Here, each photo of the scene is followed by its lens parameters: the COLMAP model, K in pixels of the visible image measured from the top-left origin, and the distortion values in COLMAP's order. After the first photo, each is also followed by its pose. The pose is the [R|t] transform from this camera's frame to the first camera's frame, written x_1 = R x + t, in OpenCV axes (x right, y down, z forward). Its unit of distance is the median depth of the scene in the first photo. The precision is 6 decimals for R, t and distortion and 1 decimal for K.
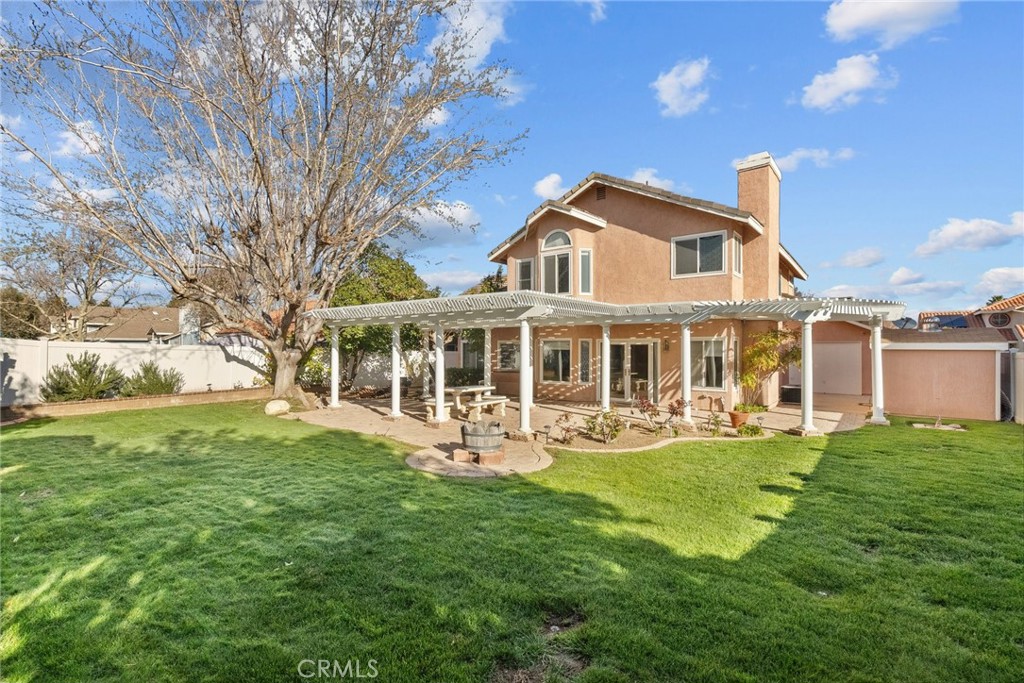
lens RADIAL K [[465.6, 0, 509.7], [0, 465.6, 350.9], [0, 0, 1]] dist [-0.001488, 0.000801]
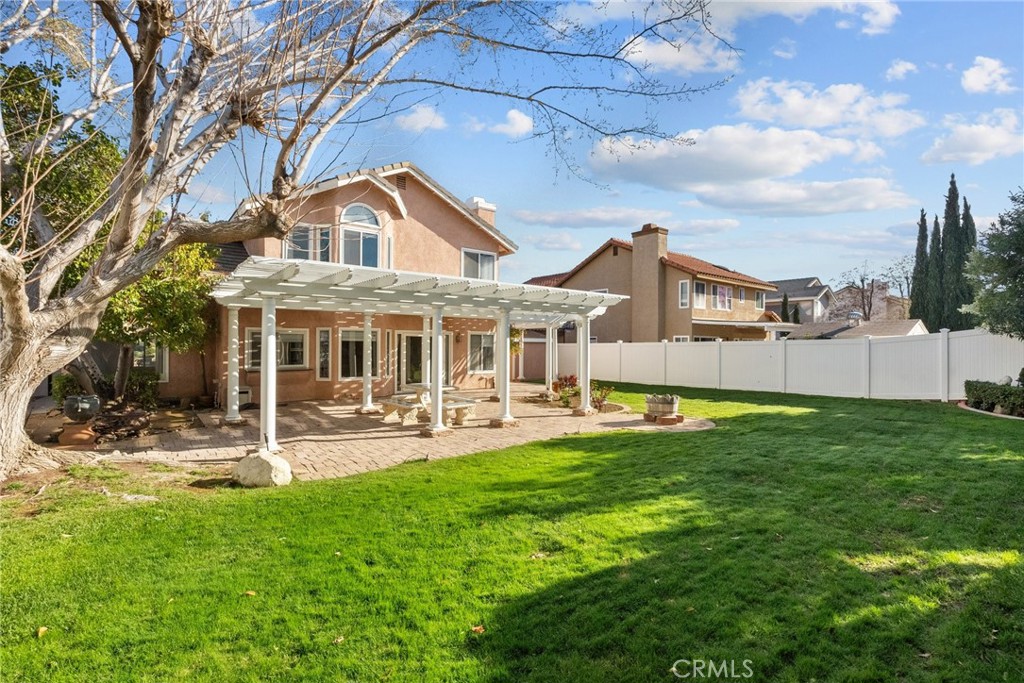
lens RADIAL K [[465.6, 0, 509.7], [0, 465.6, 350.9], [0, 0, 1]] dist [-0.001488, 0.000801]
pose [[0.241840, -0.014858, 0.970202, -0.698086], [0.000777, 0.999885, 0.015119, 0.003115], [-0.970316, -0.002902, 0.241823, 0.529896]]
